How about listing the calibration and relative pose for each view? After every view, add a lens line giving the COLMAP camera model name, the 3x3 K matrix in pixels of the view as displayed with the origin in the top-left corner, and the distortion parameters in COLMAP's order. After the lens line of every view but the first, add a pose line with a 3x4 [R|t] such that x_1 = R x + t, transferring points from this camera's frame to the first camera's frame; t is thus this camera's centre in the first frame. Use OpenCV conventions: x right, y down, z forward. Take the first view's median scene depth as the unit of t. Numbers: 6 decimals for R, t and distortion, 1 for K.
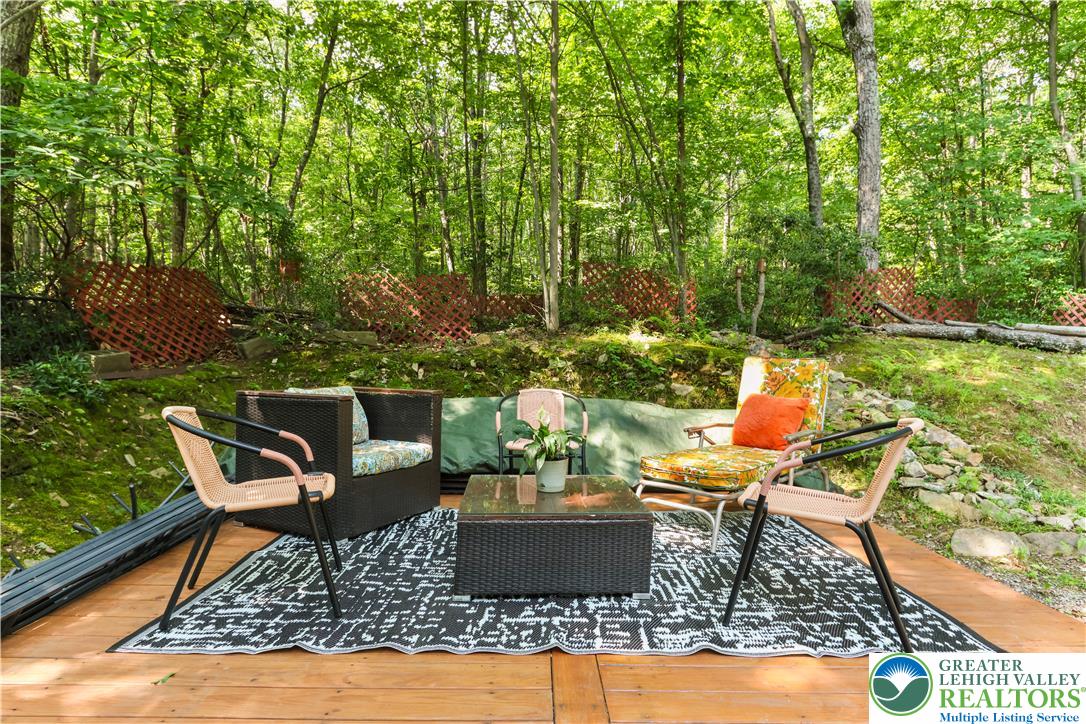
lens RADIAL K [[604.1, 0, 540.5], [0, 604.1, 361.8], [0, 0, 1]] dist [0.004892, 0.000814]
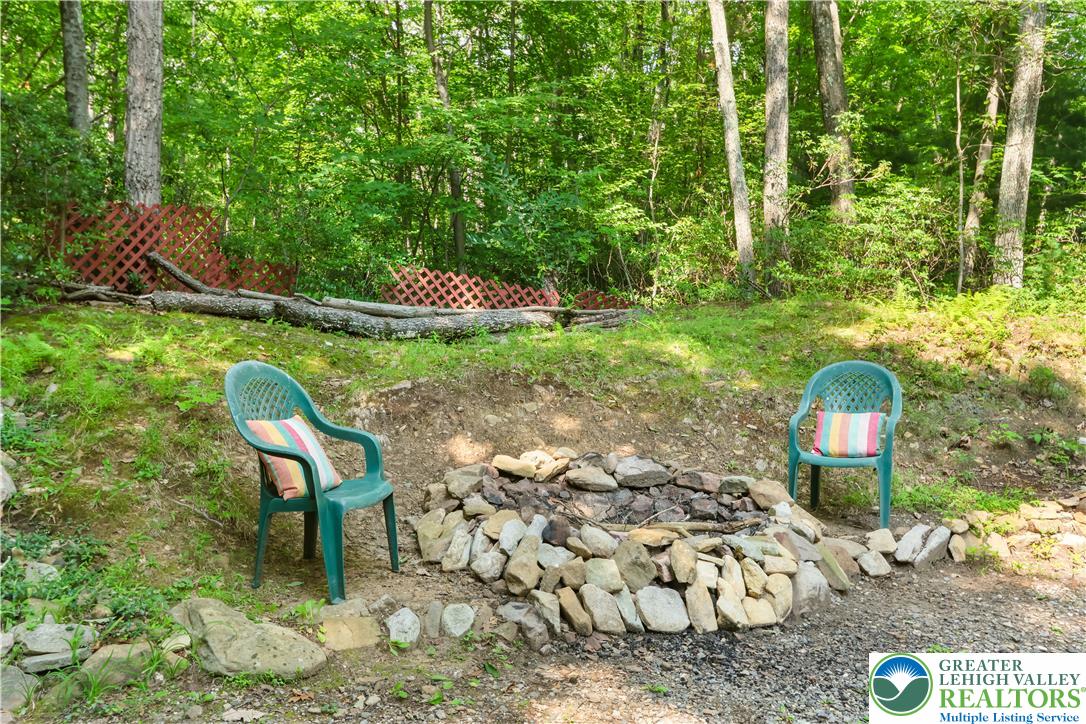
lens RADIAL K [[858.2, 0, 539.9], [0, 858.2, 363.0], [0, 0, 1]] dist [0.001075, 0.000113]
pose [[0.764947, -0.000698, 0.644093, 0.320988], [0.002766, 0.999994, -0.002202, 0.016435], [-0.644088, 0.003467, 0.764944, 0.062812]]
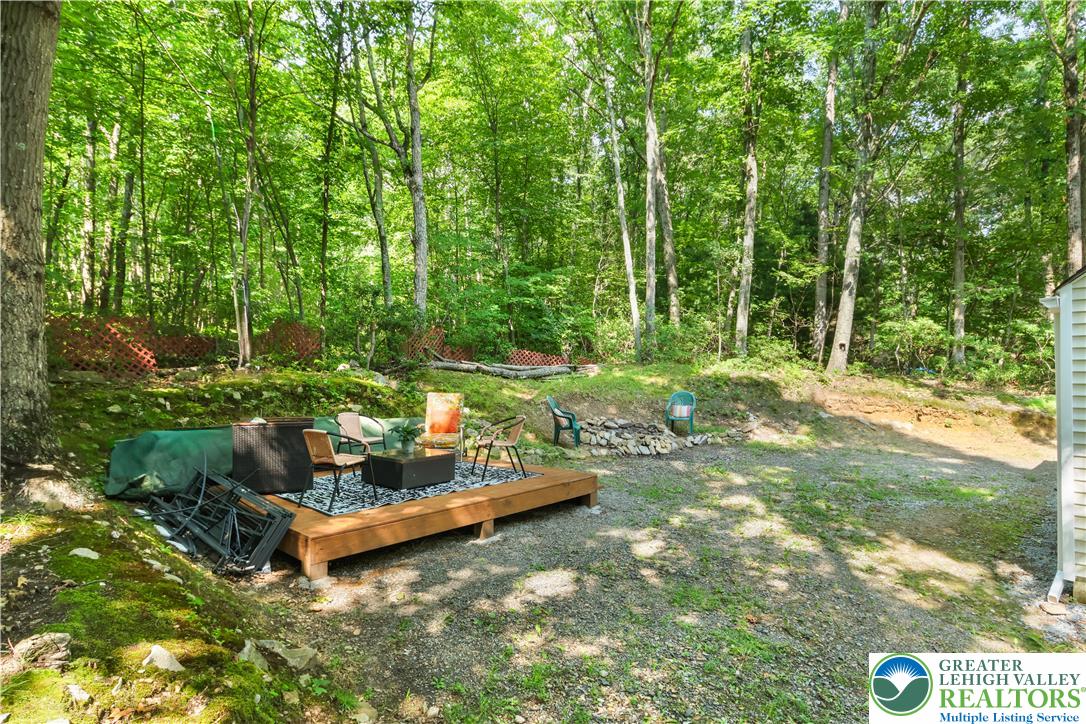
lens RADIAL K [[604.1, 0, 551.1], [0, 604.1, 363.4], [0, 0, 1]] dist [0.004892, 0.000814]
pose [[0.657652, 0.002812, 0.753317, -0.518513], [0.003647, 0.999969, -0.006917, -0.048492], [-0.753313, 0.007296, 0.657622, -0.386199]]
